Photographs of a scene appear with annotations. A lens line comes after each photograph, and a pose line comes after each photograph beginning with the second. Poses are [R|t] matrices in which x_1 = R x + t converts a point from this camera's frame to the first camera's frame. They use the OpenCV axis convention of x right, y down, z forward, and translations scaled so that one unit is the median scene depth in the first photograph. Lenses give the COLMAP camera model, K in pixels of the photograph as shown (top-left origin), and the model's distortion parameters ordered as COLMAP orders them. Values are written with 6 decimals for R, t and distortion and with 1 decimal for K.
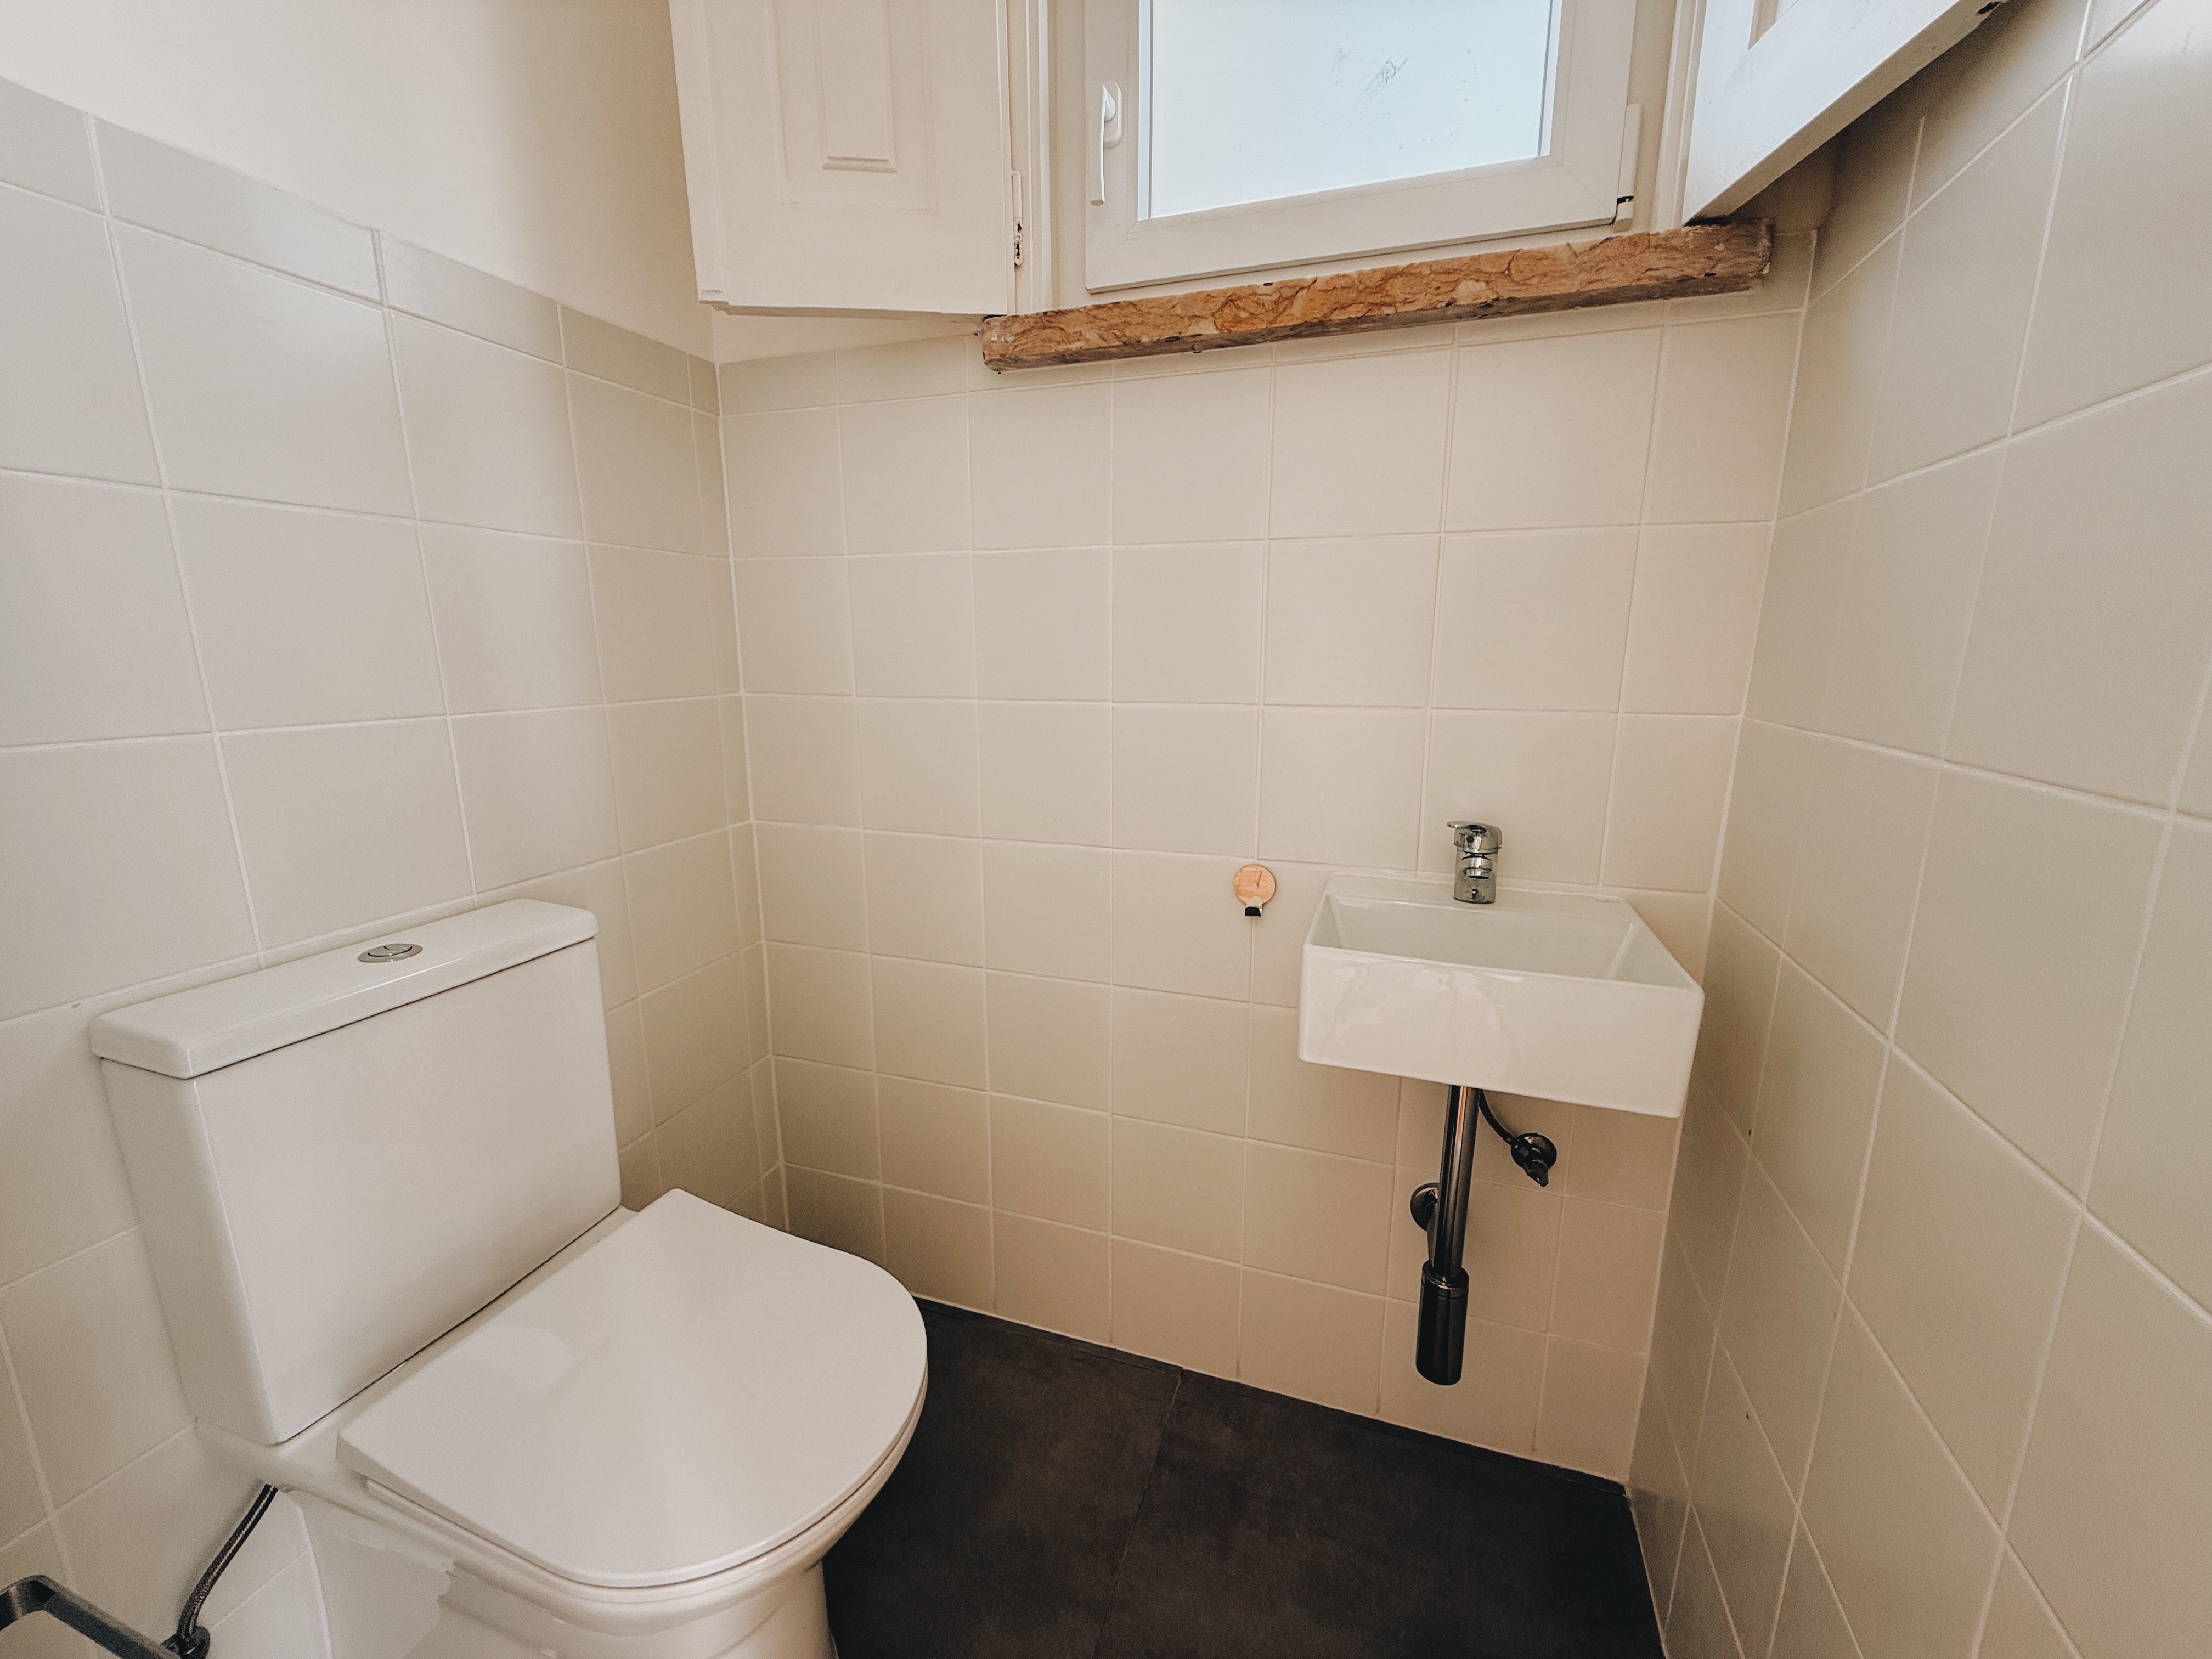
lens RADIAL K [[893.8, 0, 1098.9], [0, 893.8, 824.9], [0, 0, 1]] dist [0.002725, 0.000086]
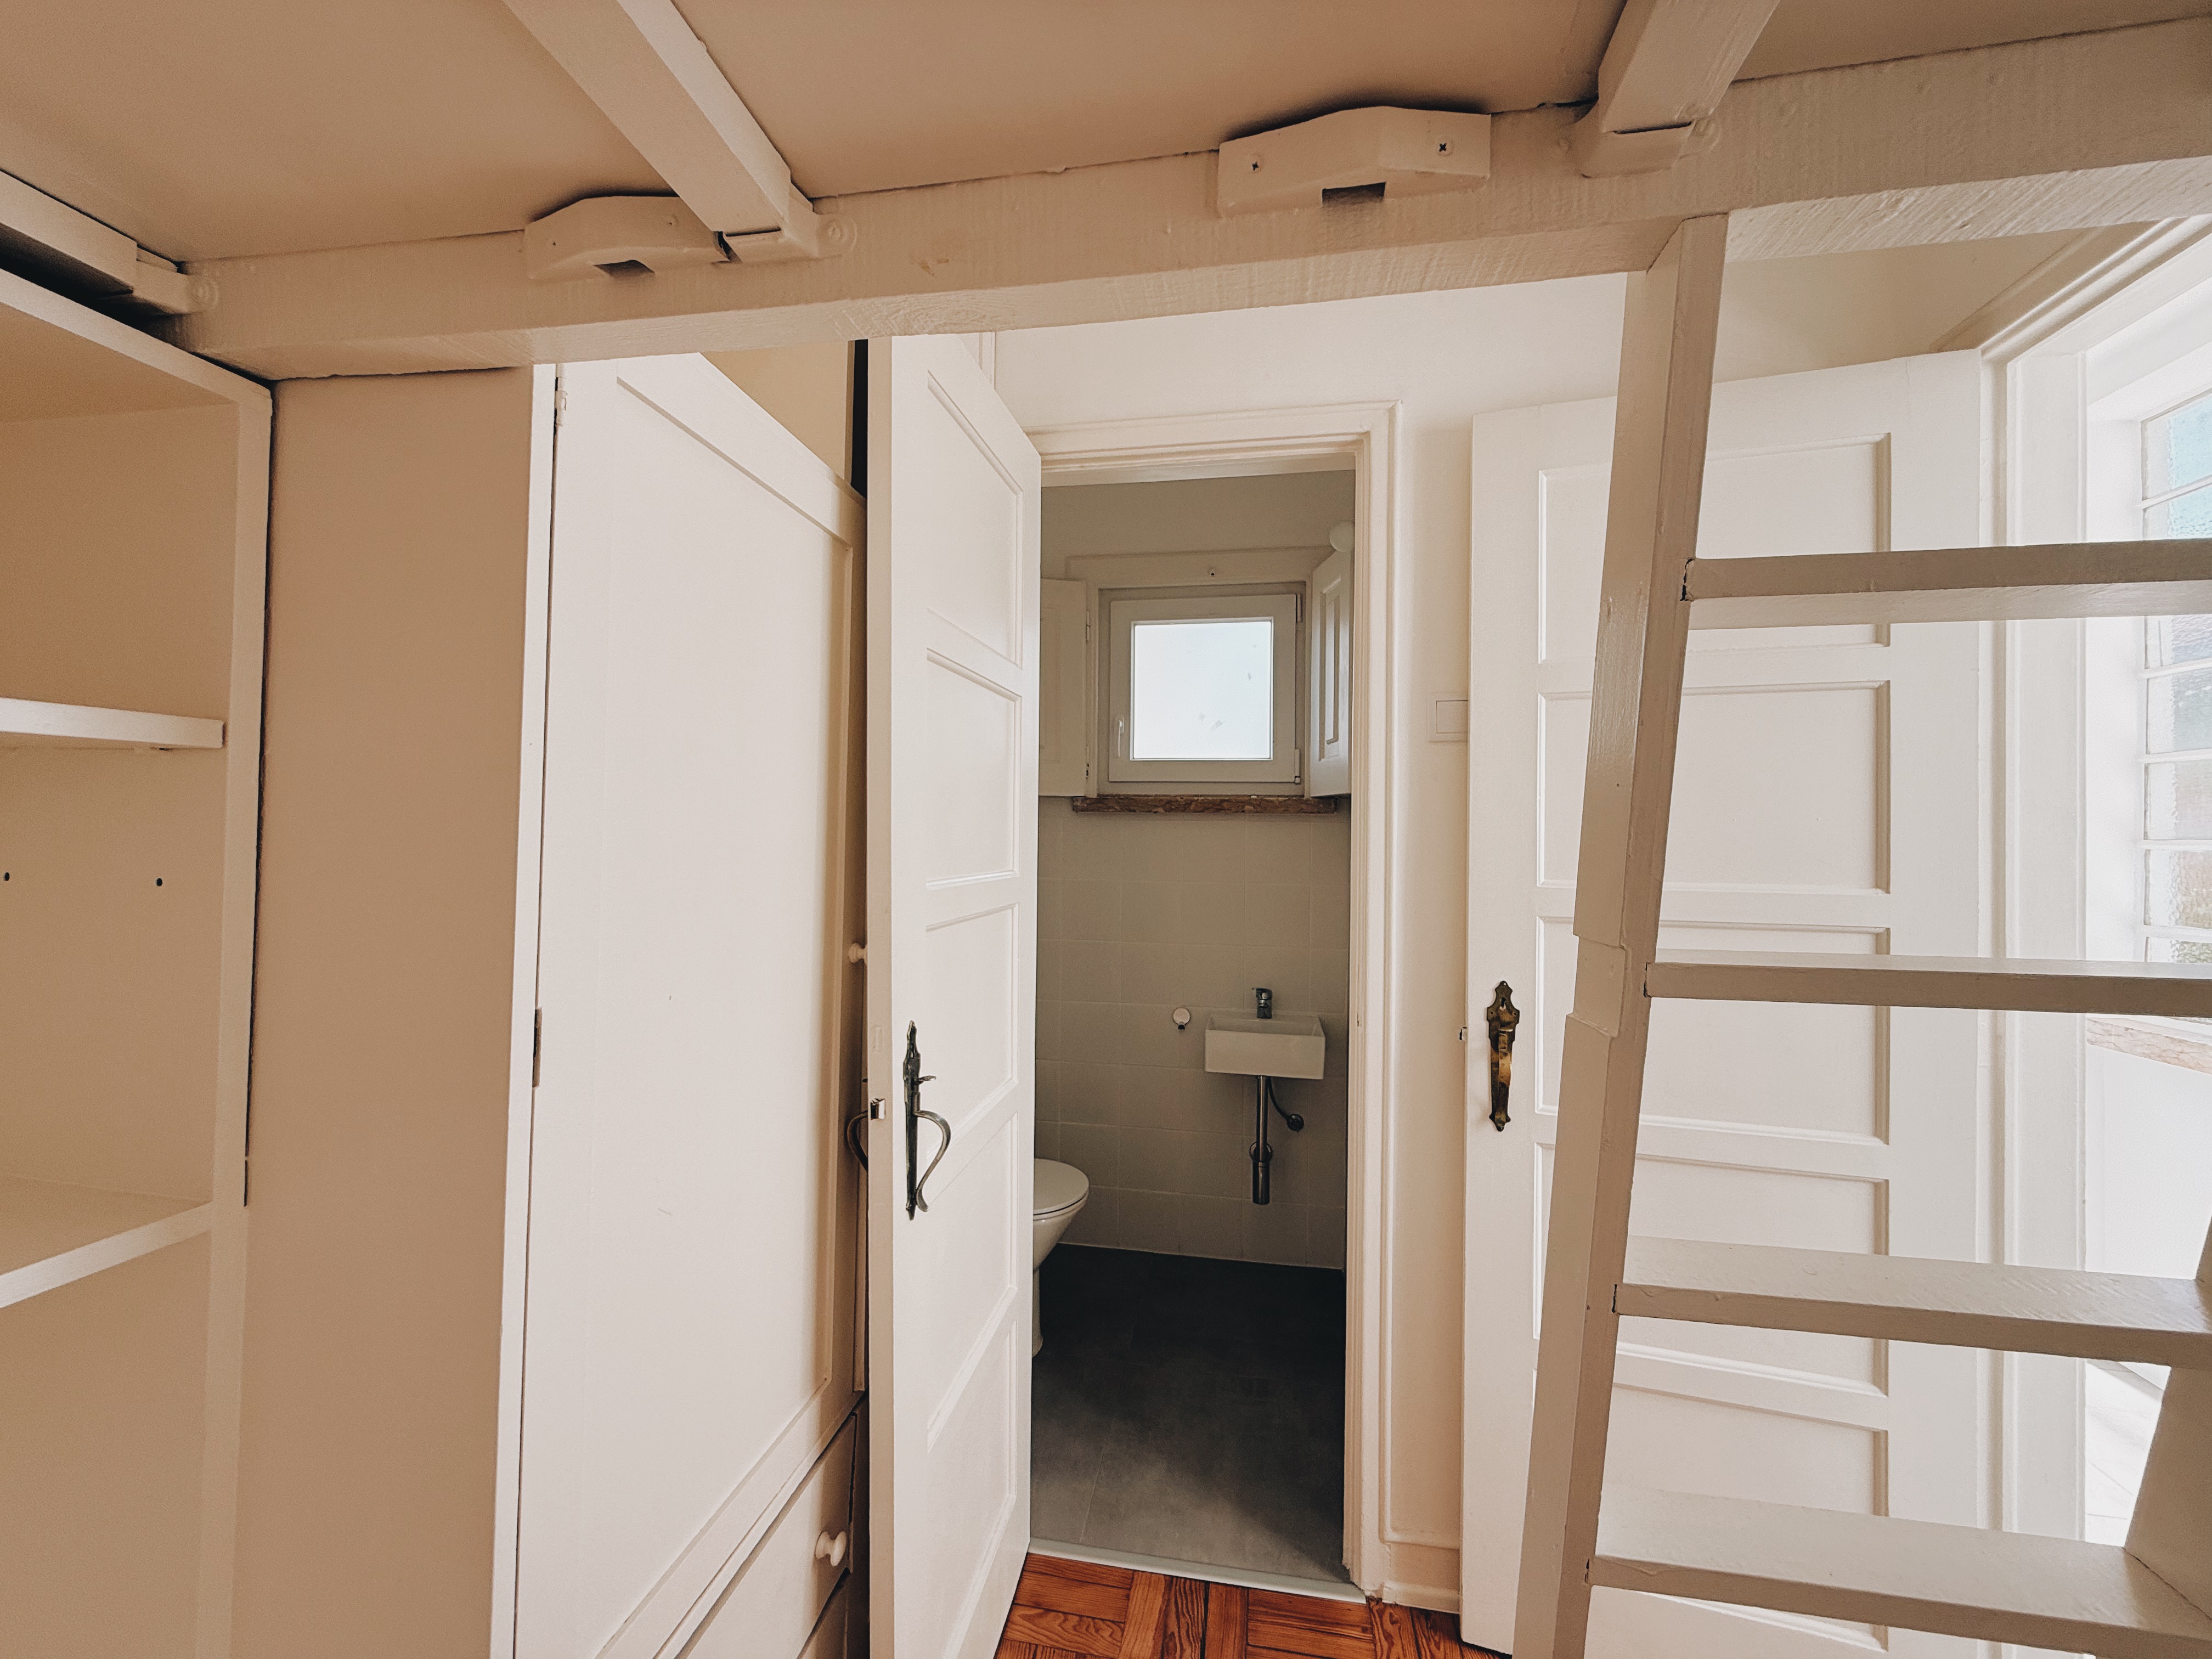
lens RADIAL K [[878.2, 0, 1099.3], [0, 878.2, 828.3], [0, 0, 1]] dist [0.001157, 0.000116]
pose [[0.988577, 0.014517, 0.150014, -0.461827], [0.017760, 0.977194, -0.211603, 0.076103], [-0.149664, 0.211850, 0.965774, -1.550823]]
